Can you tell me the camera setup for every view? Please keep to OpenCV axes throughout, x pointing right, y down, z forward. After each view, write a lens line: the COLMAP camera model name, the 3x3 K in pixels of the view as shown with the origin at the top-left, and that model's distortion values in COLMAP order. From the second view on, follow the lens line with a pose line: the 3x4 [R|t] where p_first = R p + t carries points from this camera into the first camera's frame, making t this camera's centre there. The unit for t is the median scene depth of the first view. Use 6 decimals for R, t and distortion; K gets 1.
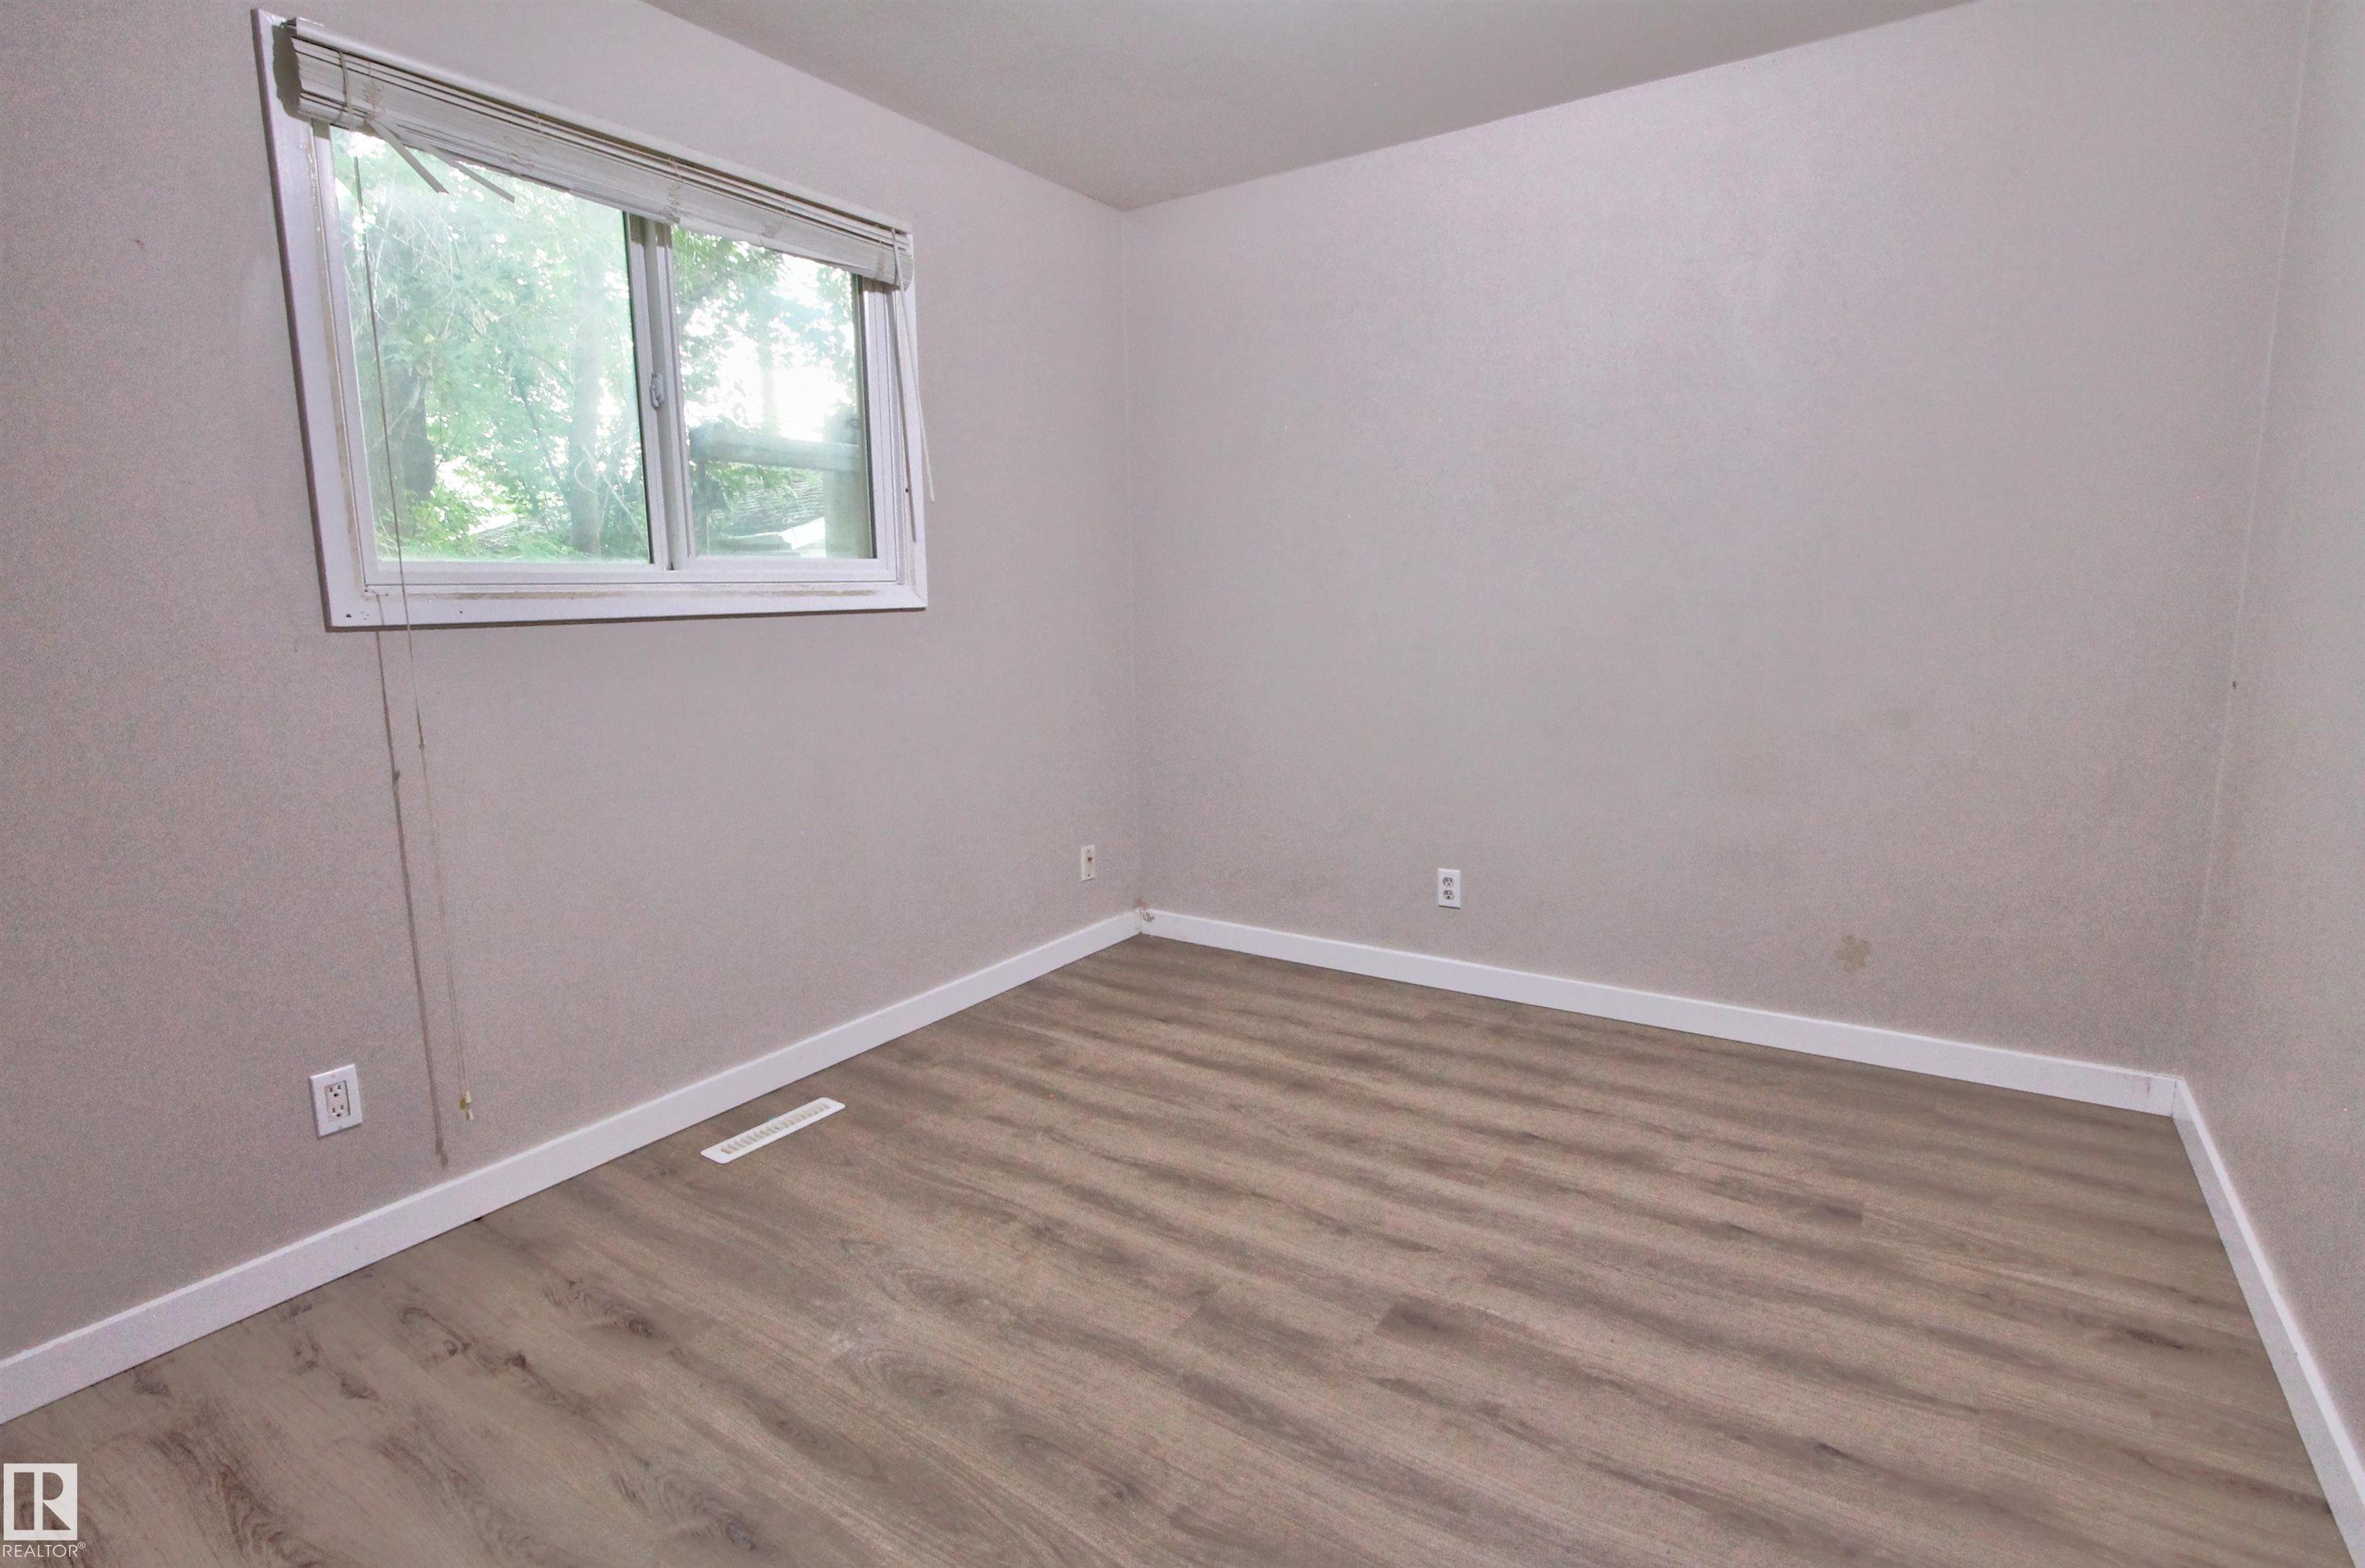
lens RADIAL K [[1132.1, 0, 1184.0], [0, 1132.1, 735.4], [0, 0, 1]] dist [-0.019441, 0.000251]
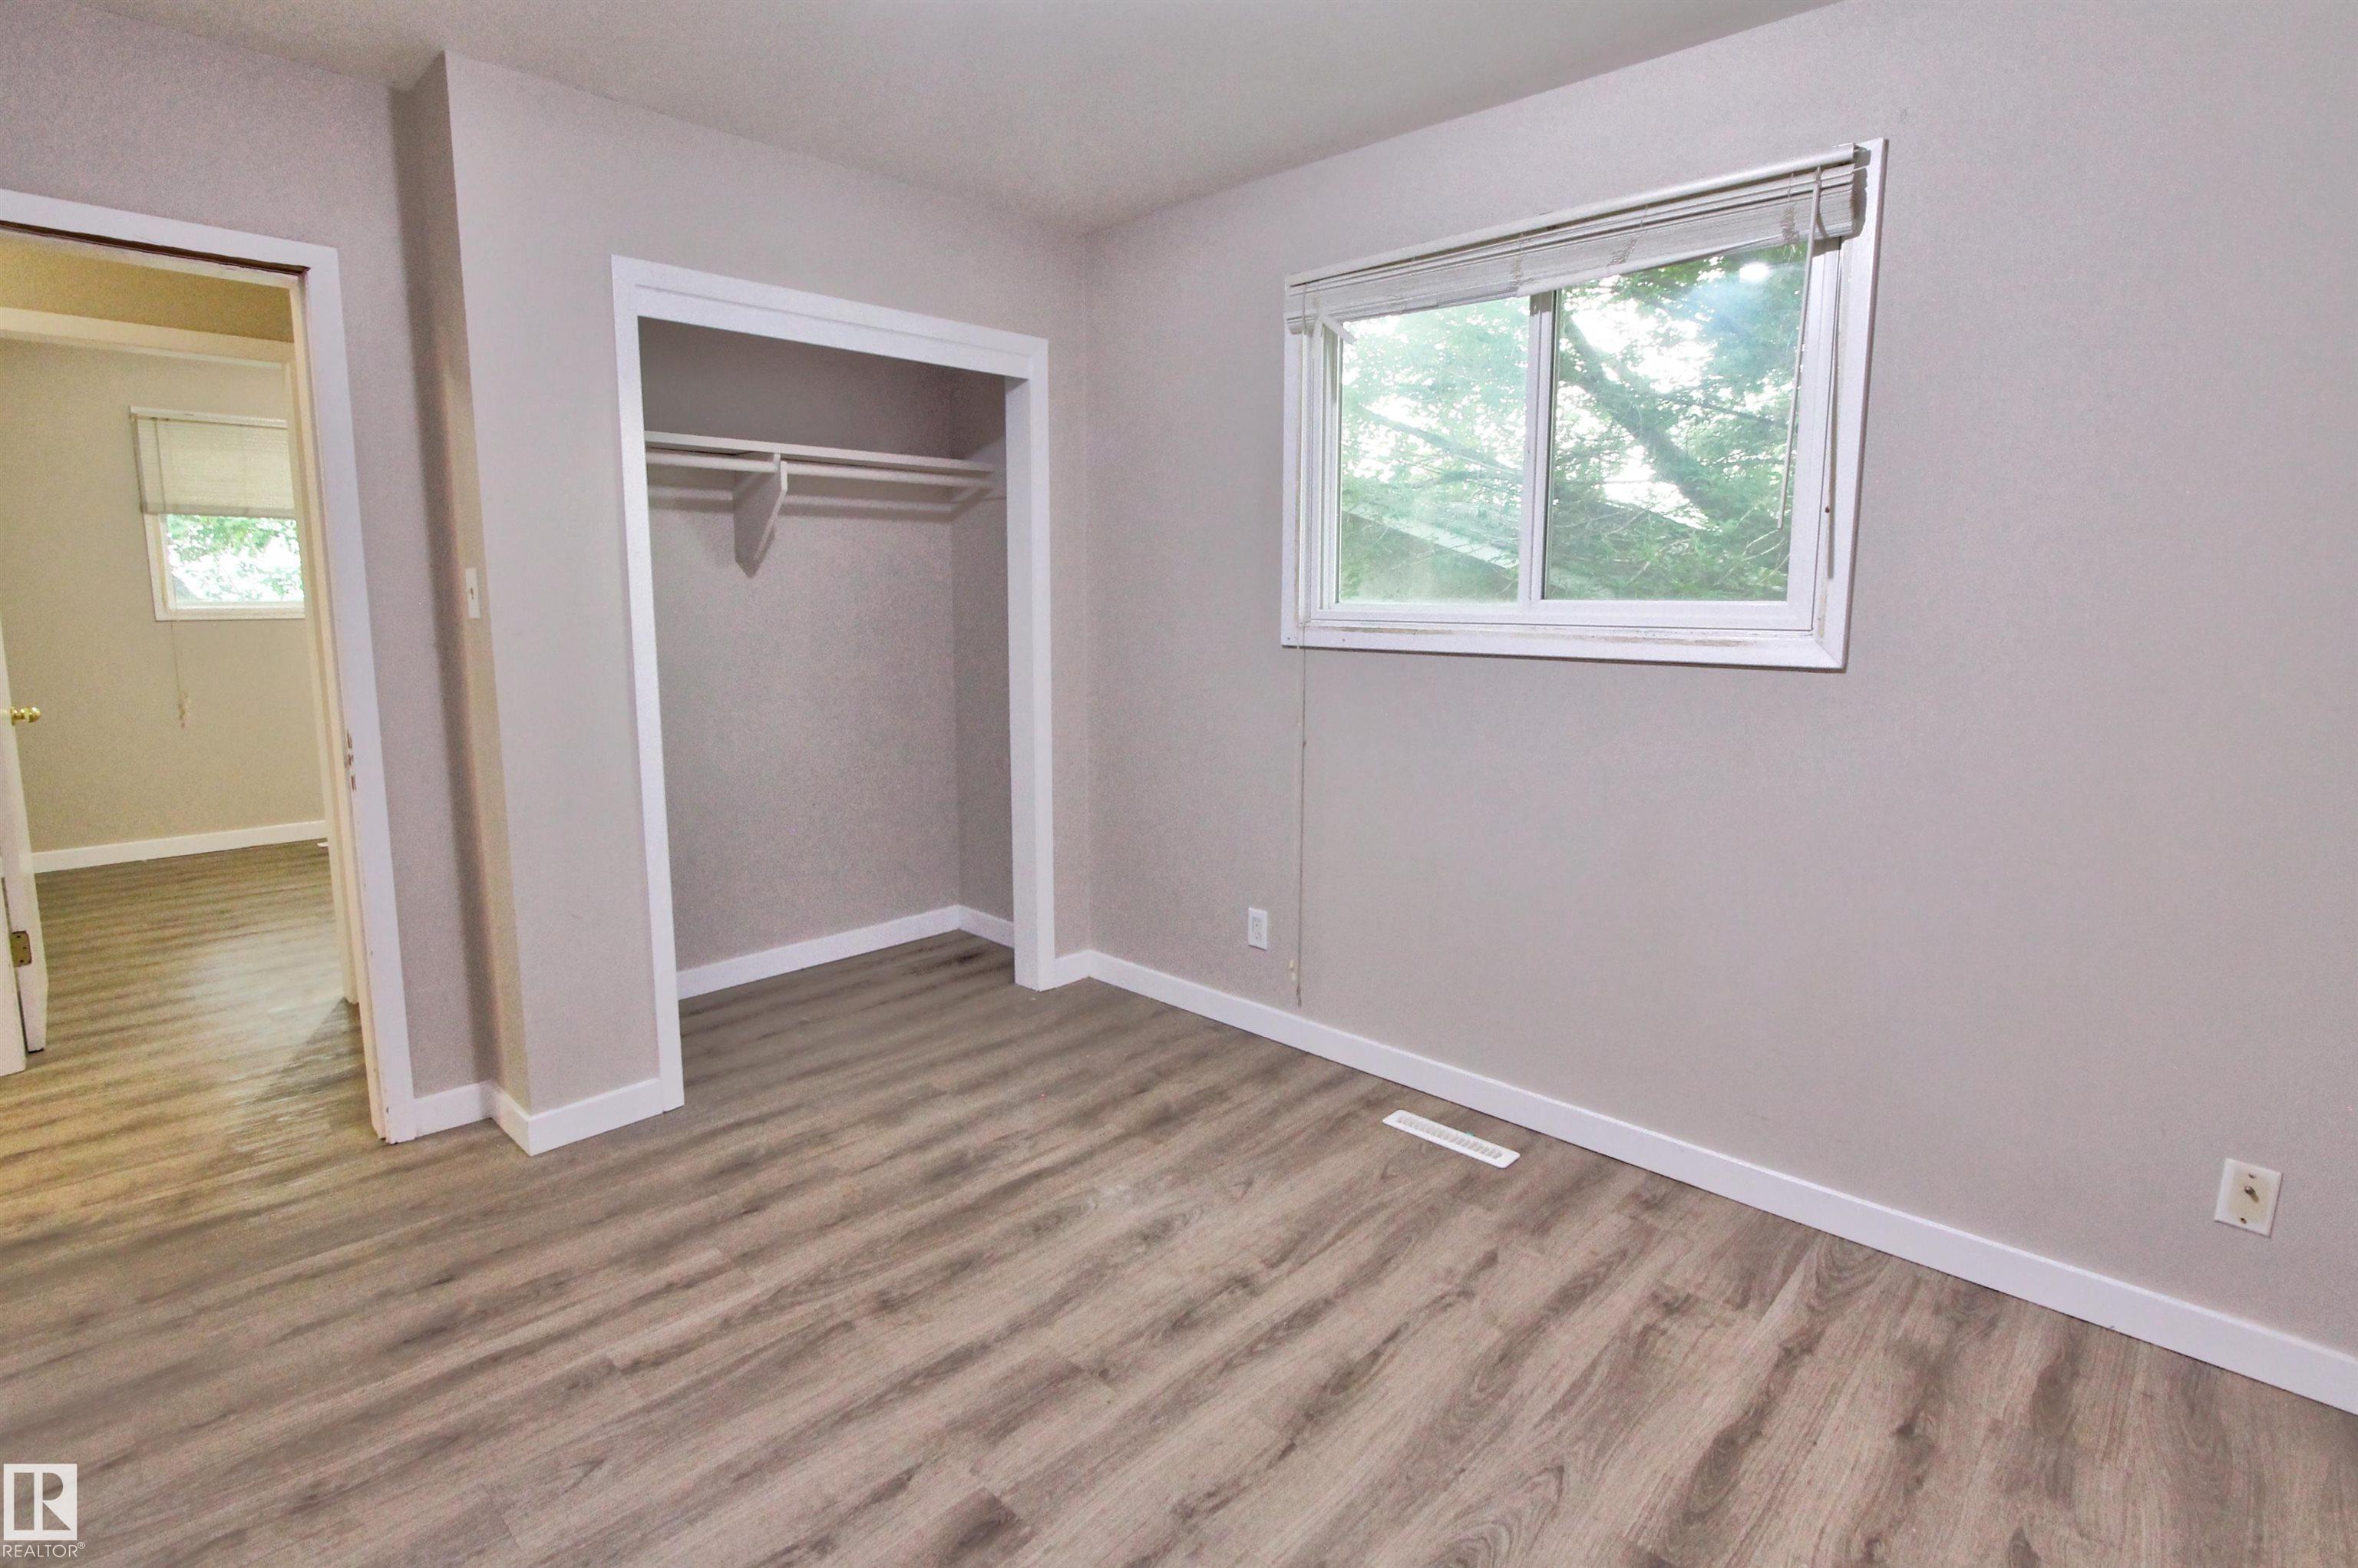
lens RADIAL K [[1128.7, 0, 1180.5], [0, 1128.7, 735.5], [0, 0, 1]] dist [-0.019441, 0.000251]
pose [[-0.164381, 0.137961, -0.976702, 0.775602], [-0.128438, 0.978747, 0.159866, -0.186812], [0.977999, 0.151724, -0.143168, 0.985109]]
